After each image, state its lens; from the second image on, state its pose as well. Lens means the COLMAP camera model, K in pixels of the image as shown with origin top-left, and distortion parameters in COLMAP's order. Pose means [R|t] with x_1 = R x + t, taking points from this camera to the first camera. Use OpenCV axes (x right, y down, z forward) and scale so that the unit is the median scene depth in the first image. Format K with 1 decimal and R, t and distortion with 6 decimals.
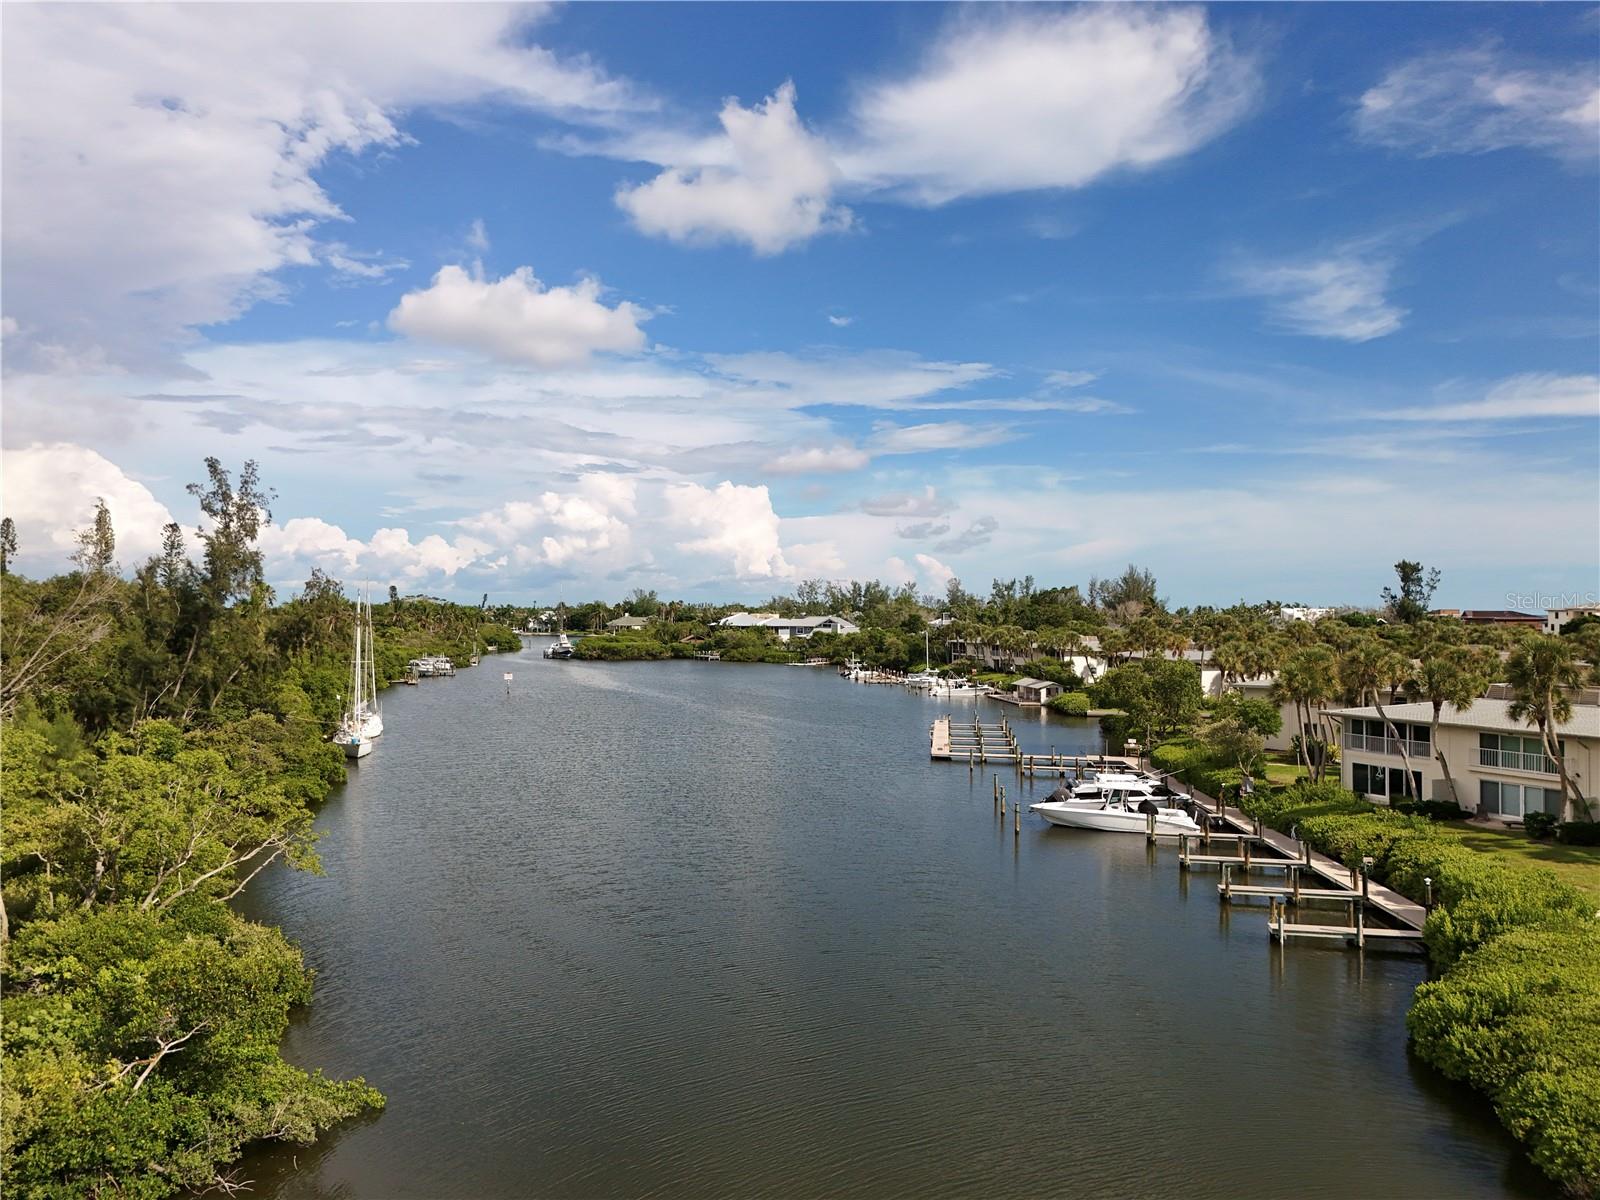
lens RADIAL K [[1127.1, 0, 800.0], [0, 1127.1, 600.0], [0, 0, 1]] dist [-0.000179, -0.007654]
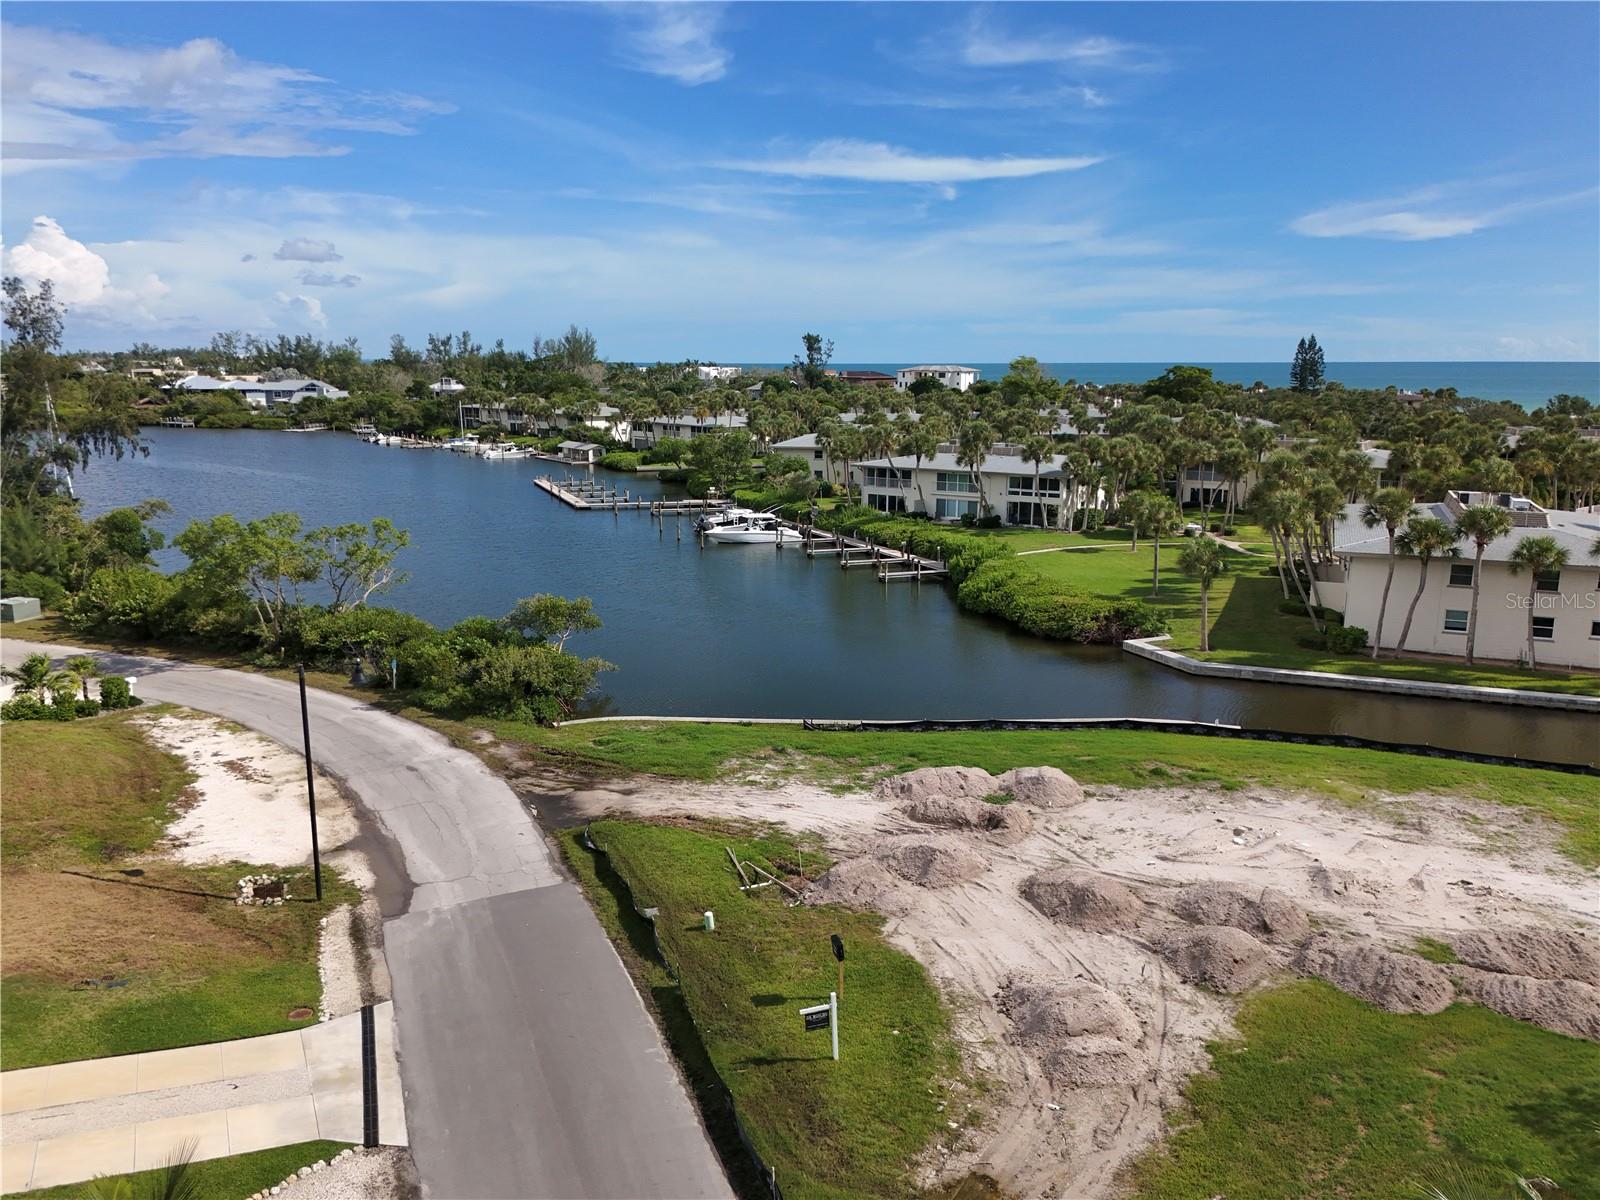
lens RADIAL K [[1157.8, 0, 800.0], [0, 1157.8, 600.0], [0, 0, 1]] dist [0.082780, -0.091058]
pose [[0.860259, -0.102183, 0.499514, -0.242402], [-0.008061, 0.976863, 0.213713, -0.035364], [-0.509794, -0.187875, 0.839531, -0.219852]]
